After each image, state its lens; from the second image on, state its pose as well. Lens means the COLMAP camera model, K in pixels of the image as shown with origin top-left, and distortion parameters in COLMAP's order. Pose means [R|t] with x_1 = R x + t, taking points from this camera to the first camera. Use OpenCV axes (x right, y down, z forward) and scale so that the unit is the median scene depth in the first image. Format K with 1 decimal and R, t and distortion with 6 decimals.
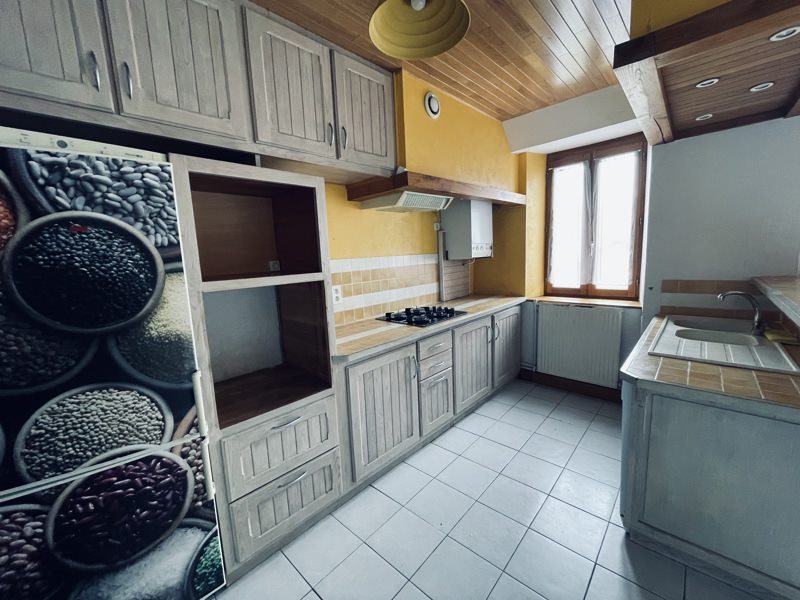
lens RADIAL K [[328.7, 0, 398.3], [0, 328.7, 298.2], [0, 0, 1]] dist [0.001736, 0.000351]
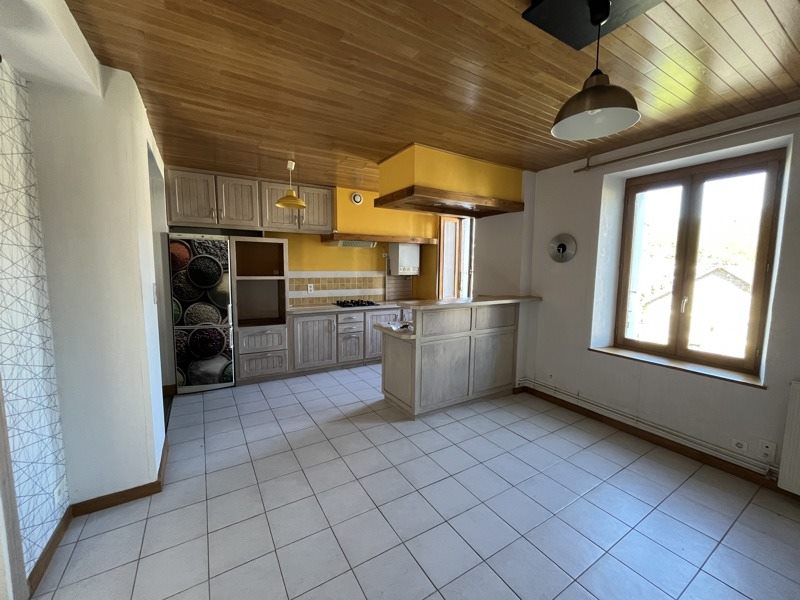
lens RADIAL K [[317.2, 0, 398.7], [0, 317.2, 297.0], [0, 0, 1]] dist [-0.017037, -0.000253]
pose [[0.955561, 0.079418, -0.283893, 1.323791], [-0.090270, 0.995595, -0.025327, 0.062023], [0.280631, 0.049828, 0.958521, -1.072049]]
